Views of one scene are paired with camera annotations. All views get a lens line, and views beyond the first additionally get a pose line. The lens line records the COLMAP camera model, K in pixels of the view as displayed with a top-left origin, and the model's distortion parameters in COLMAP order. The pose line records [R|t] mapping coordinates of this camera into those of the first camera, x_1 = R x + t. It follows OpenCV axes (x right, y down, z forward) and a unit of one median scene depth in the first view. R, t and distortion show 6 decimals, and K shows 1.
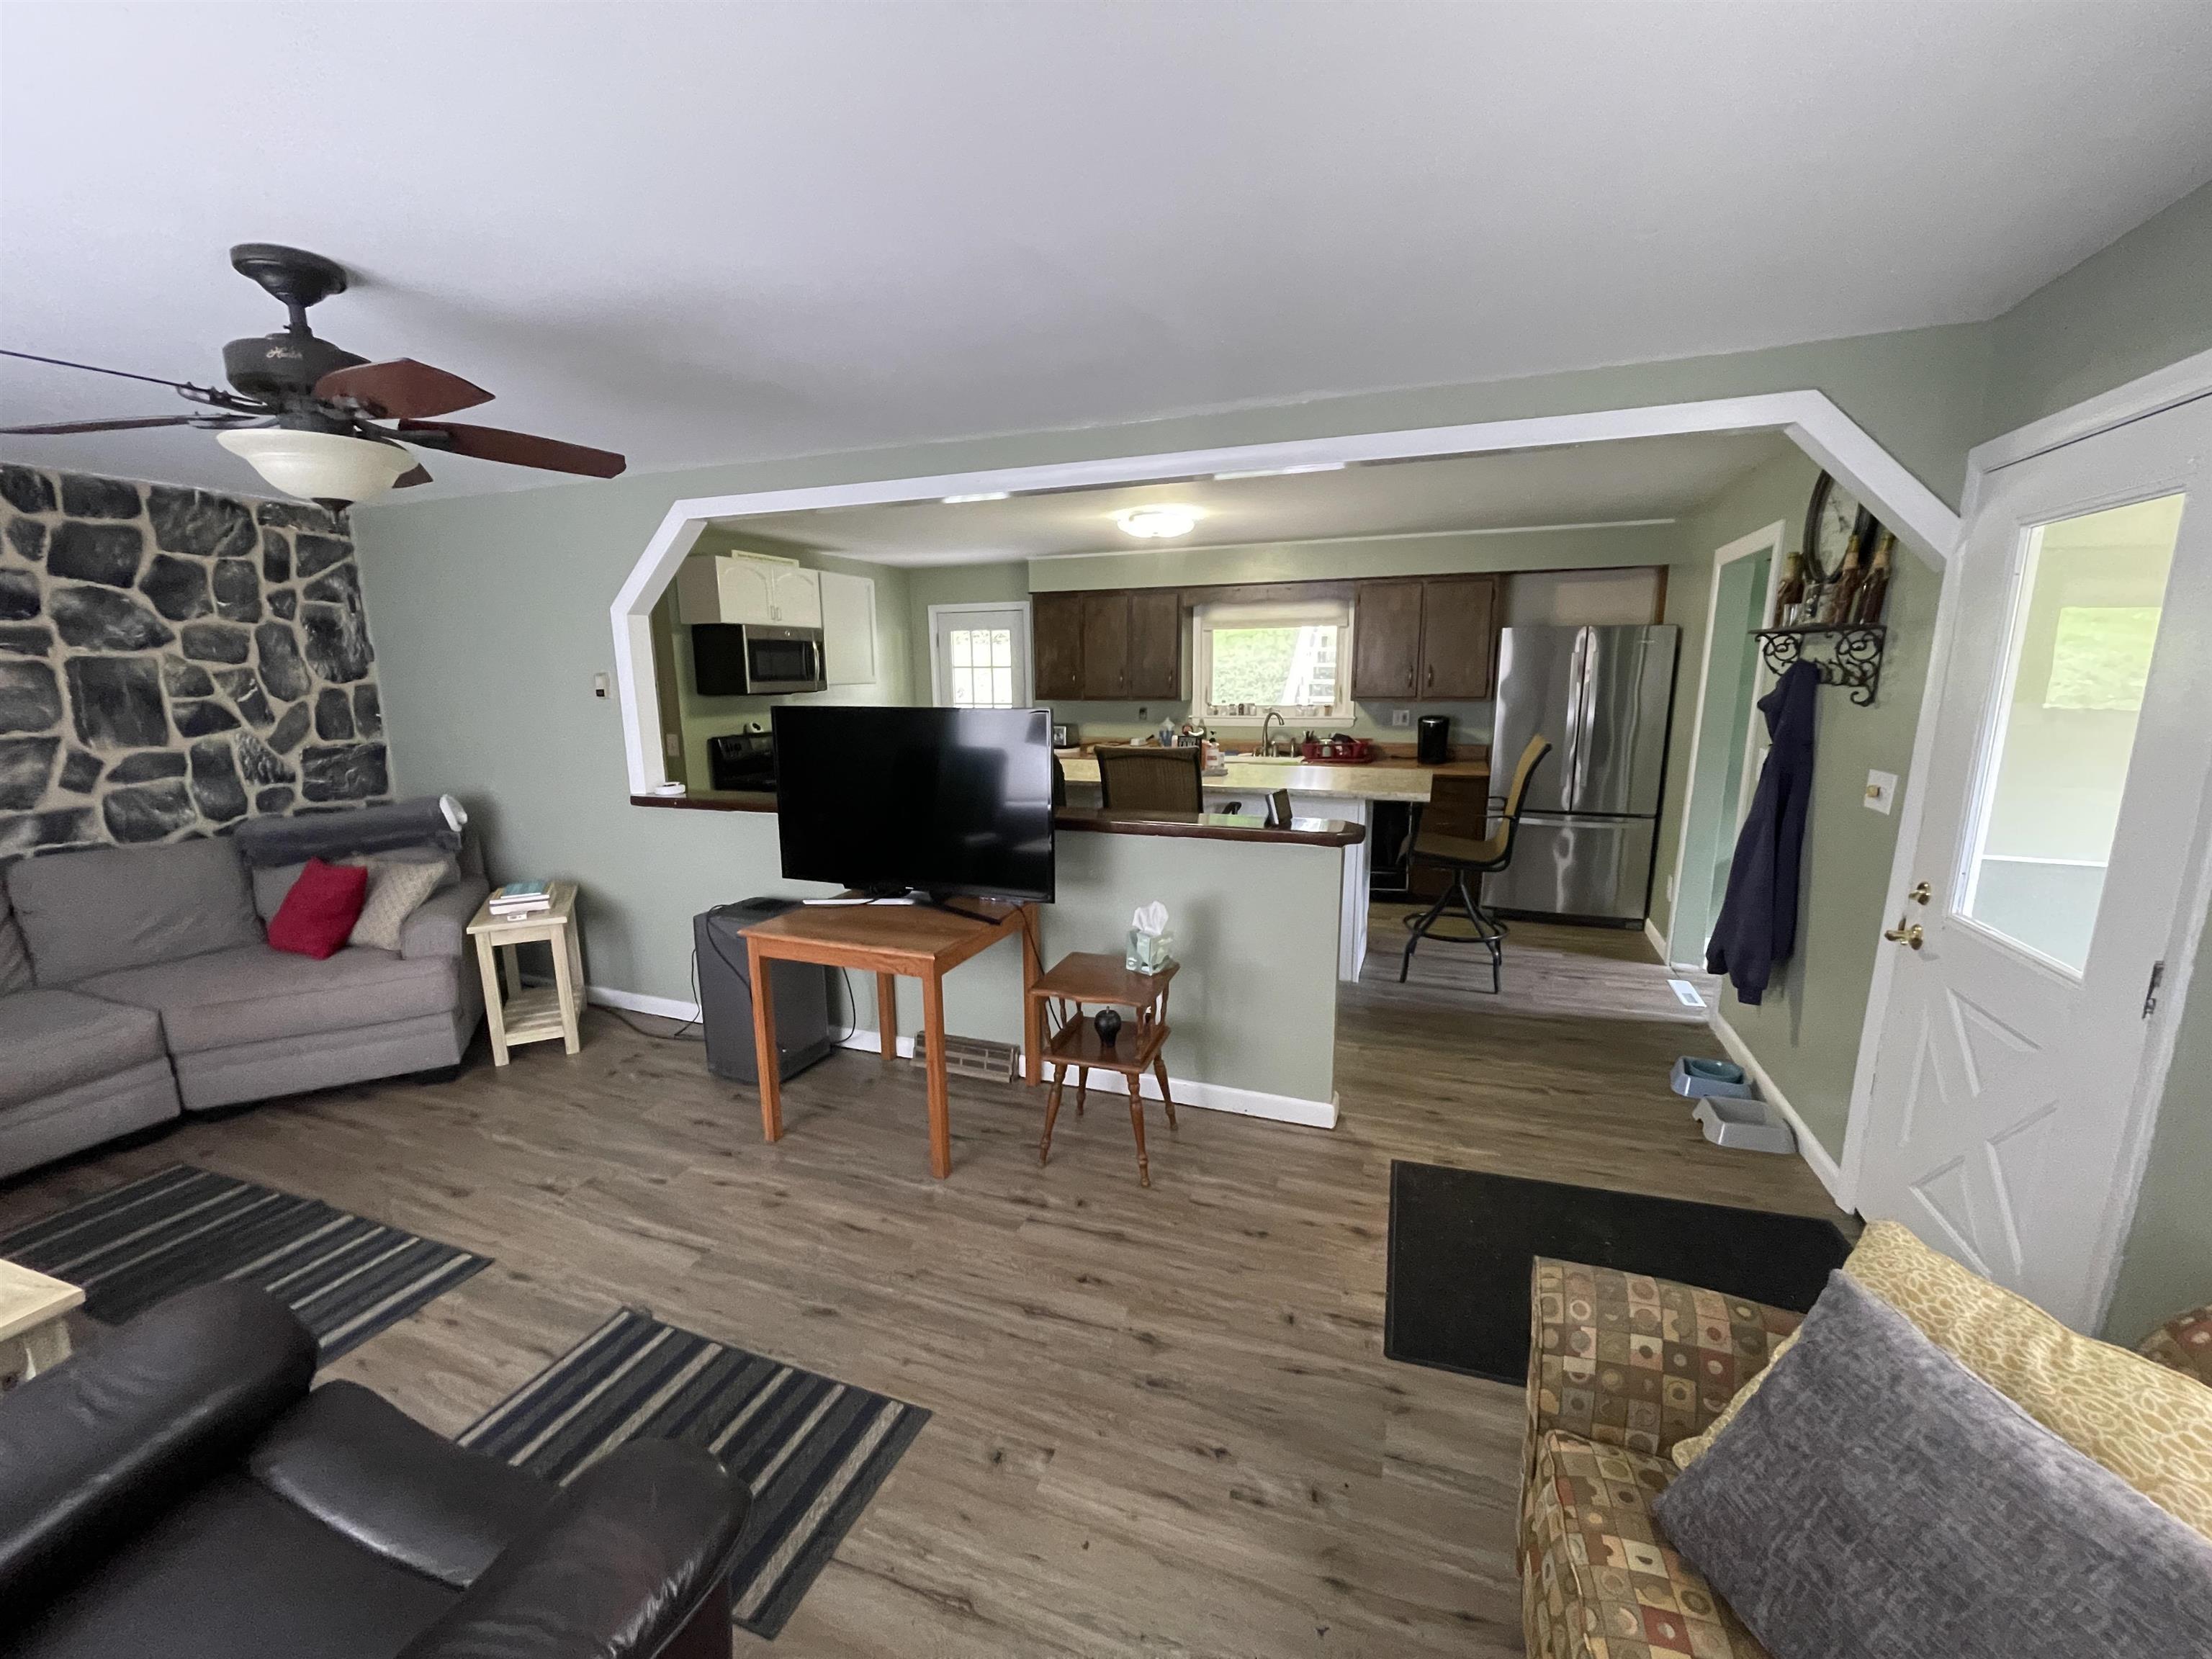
lens RADIAL K [[893.6, 0, 1098.4], [0, 893.6, 841.2], [0, 0, 1]] dist [-0.000940, 0.001170]
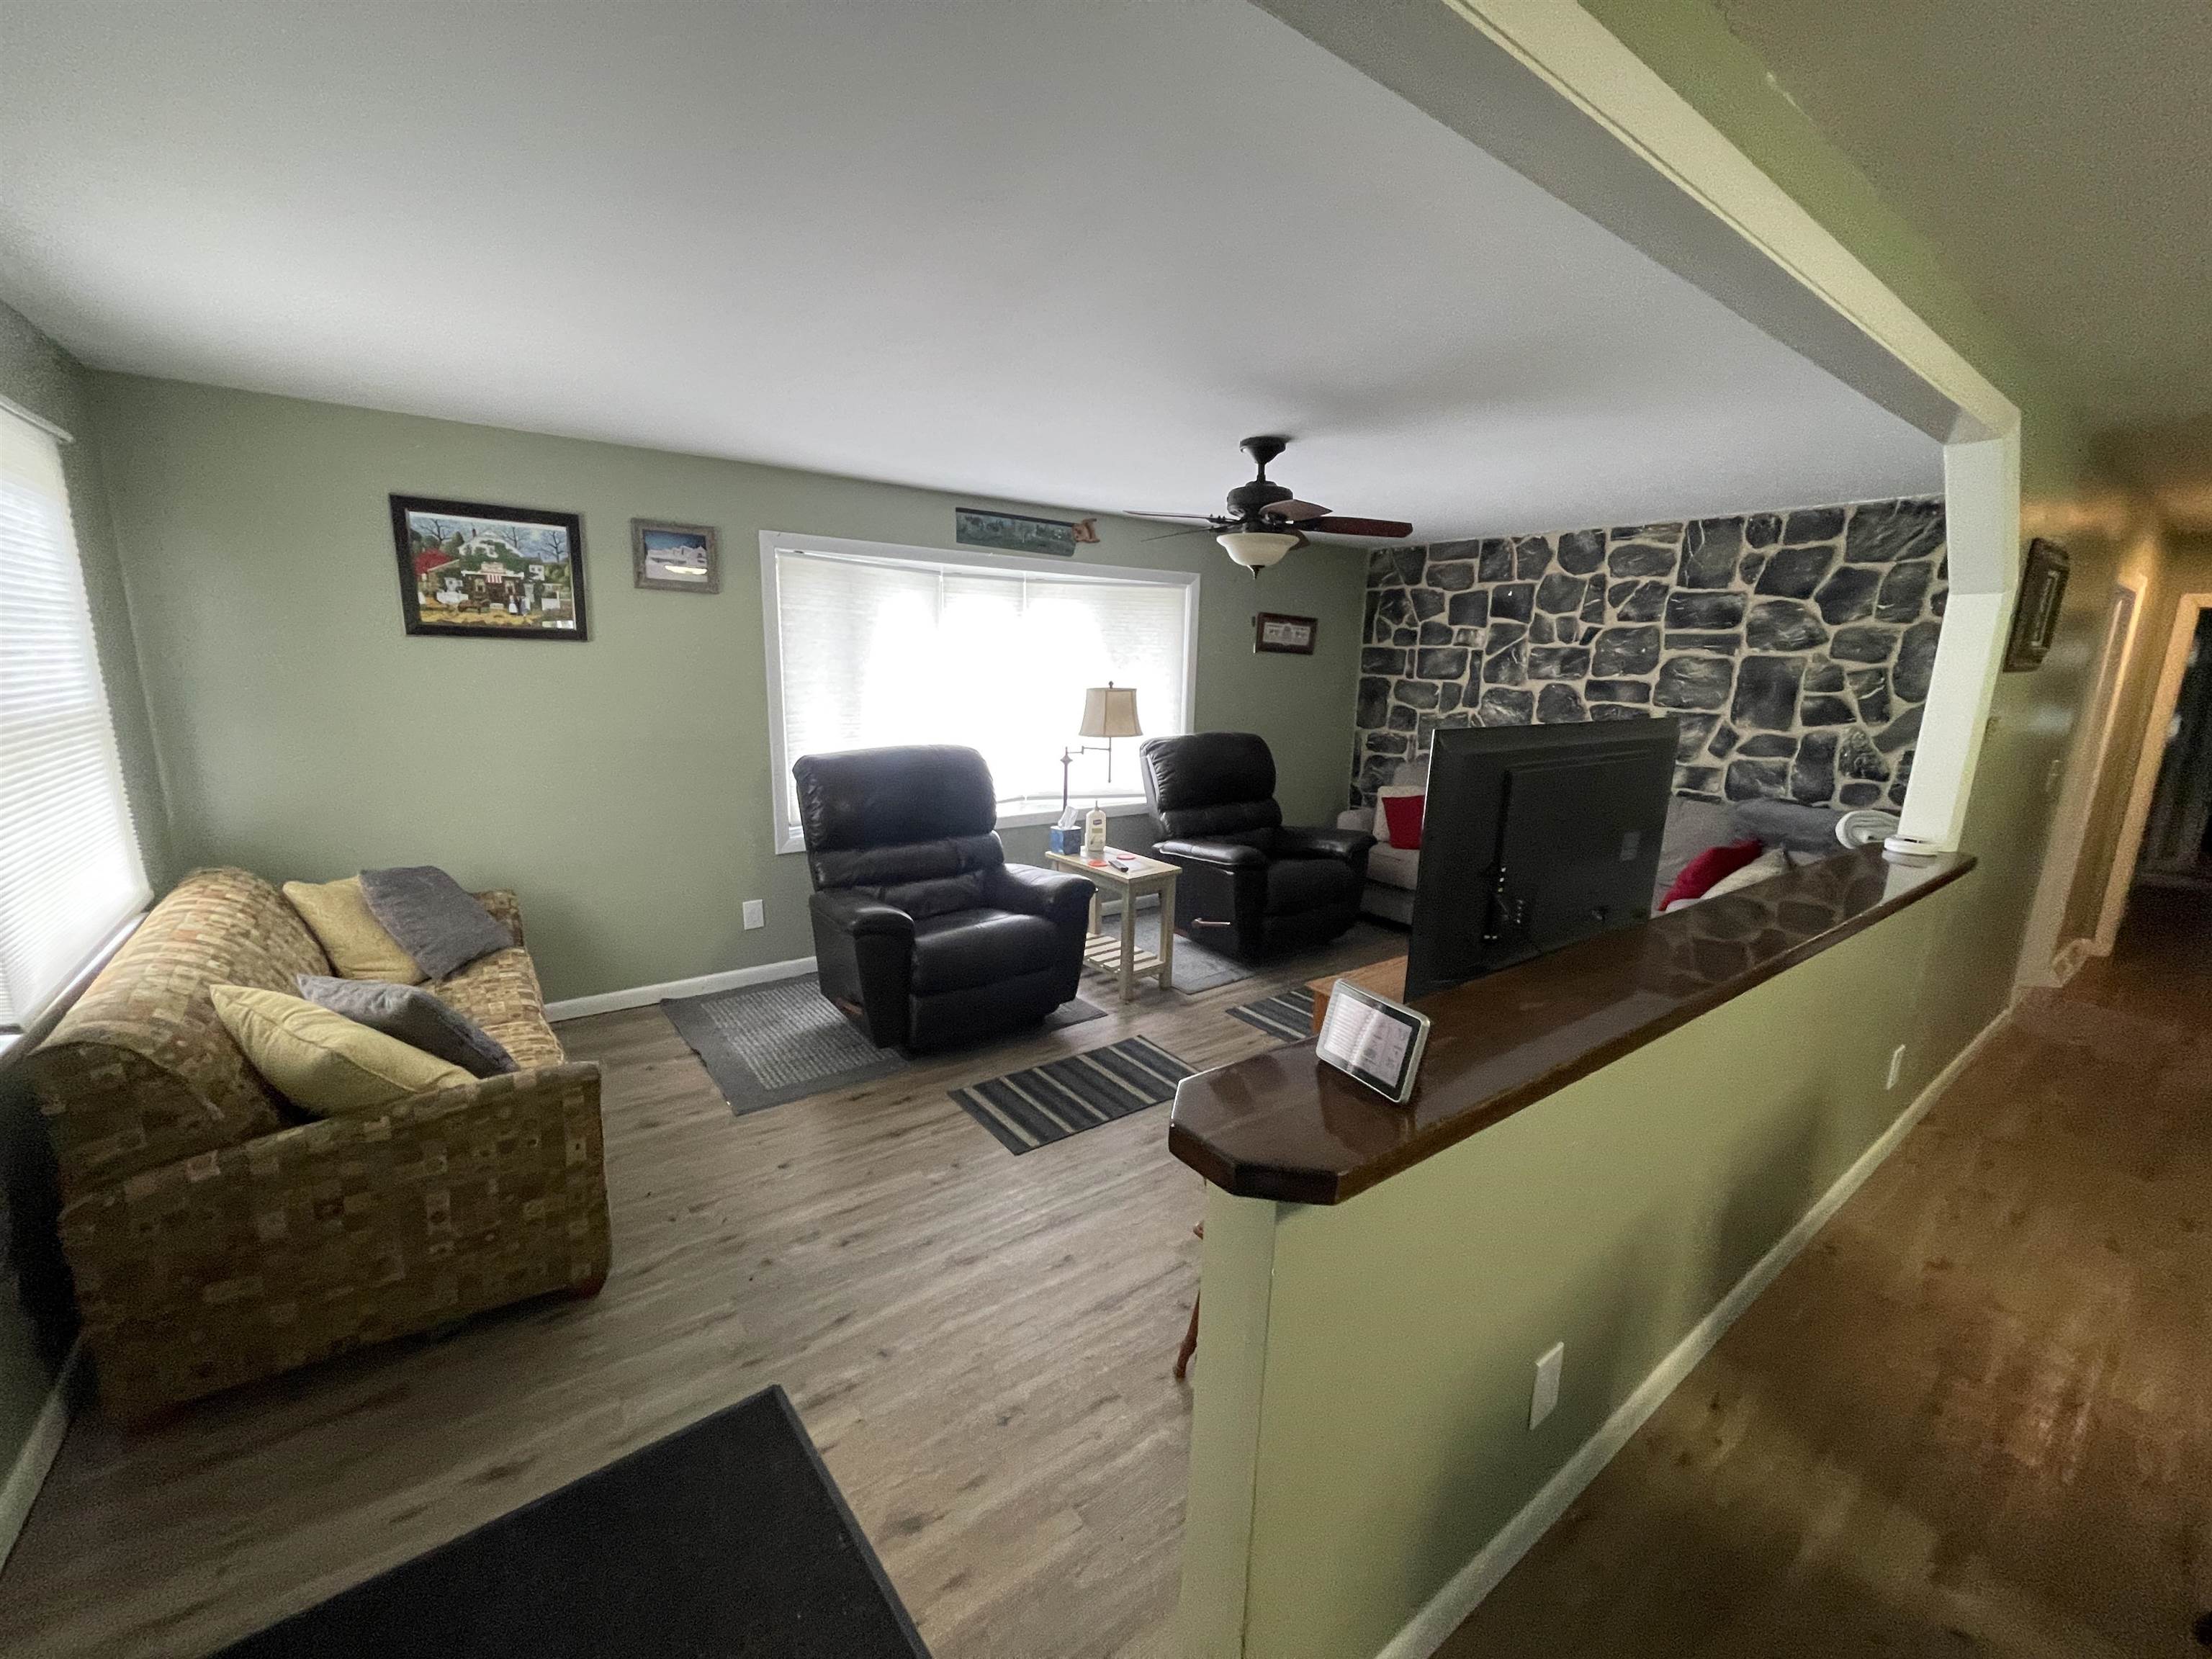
lens RADIAL K [[893.6, 0, 1102.8], [0, 893.6, 839.1], [0, 0, 1]] dist [-0.000940, 0.001170]
pose [[-0.532732, 0.169374, -0.829161, 0.489335], [-0.180188, 0.934601, 0.306682, -0.186715], [0.826879, 0.312784, -0.467373, 0.917495]]
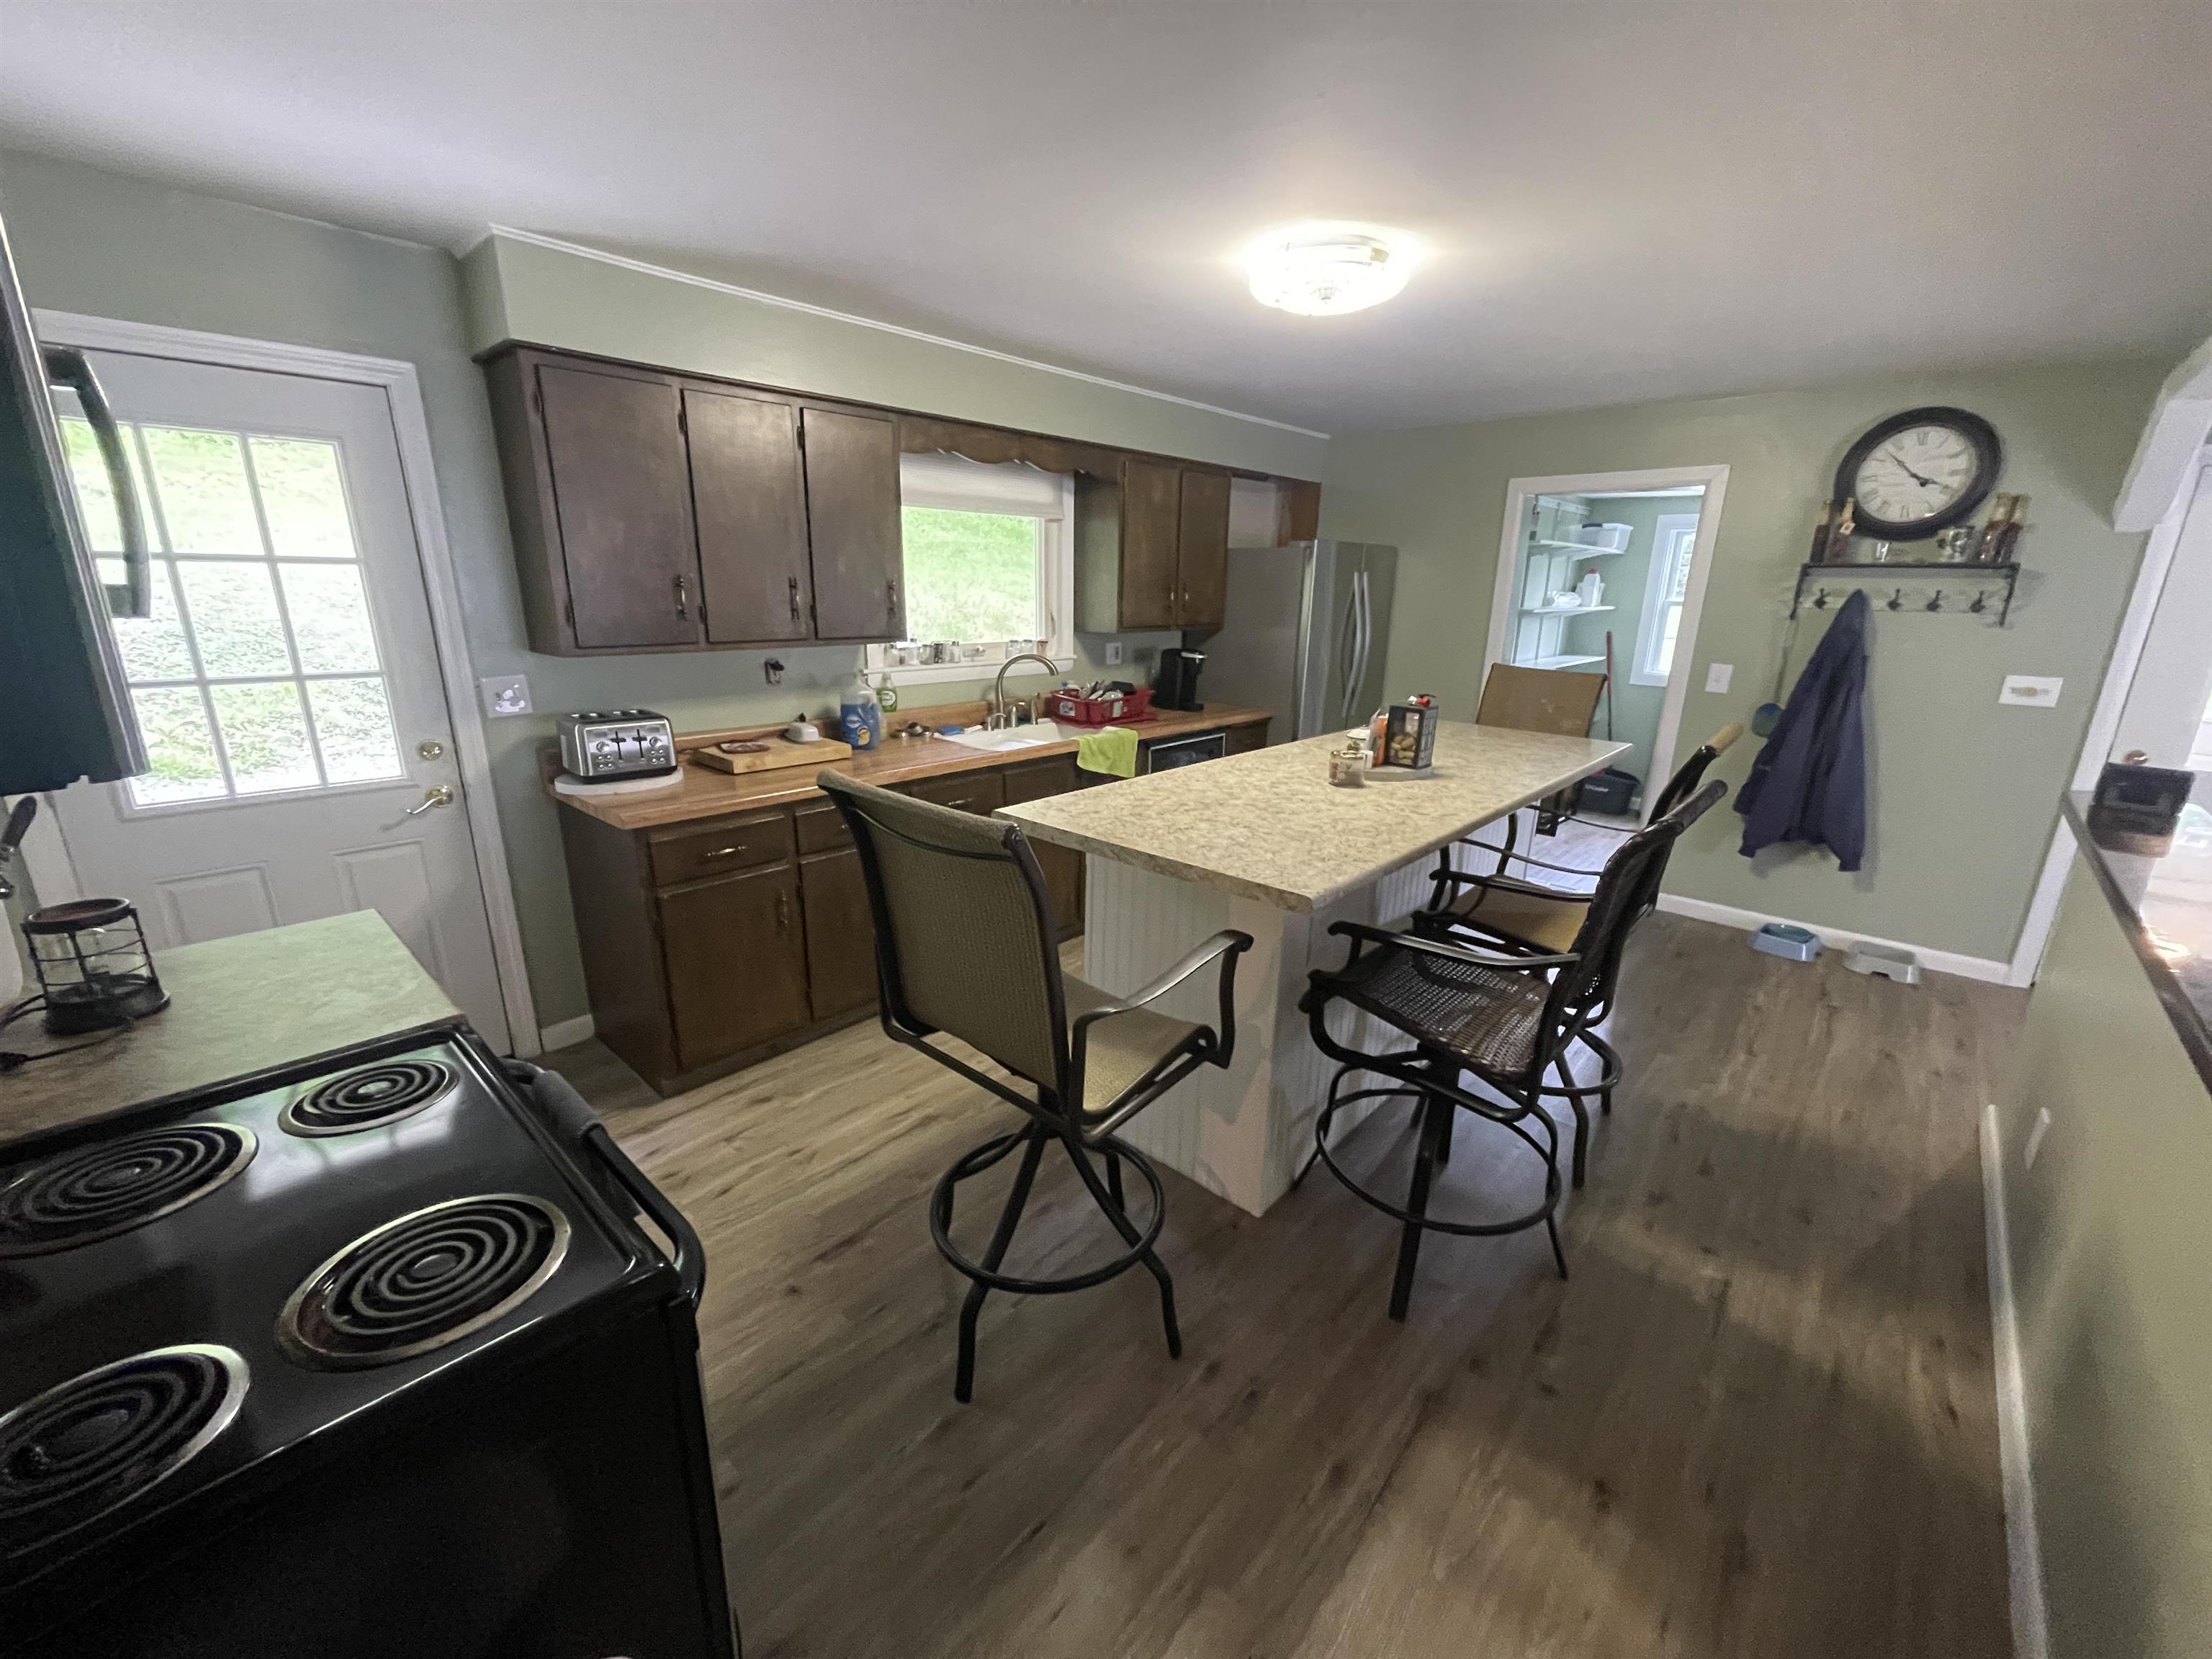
lens RADIAL K [[893.6, 0, 1098.5], [0, 893.6, 829.9], [0, 0, 1]] dist [-0.000940, 0.001170]
pose [[0.364977, -0.233503, 0.901259, -0.705514], [0.161782, 0.969217, 0.185594, -0.252032], [-0.916853, 0.078070, 0.391518, 1.359672]]
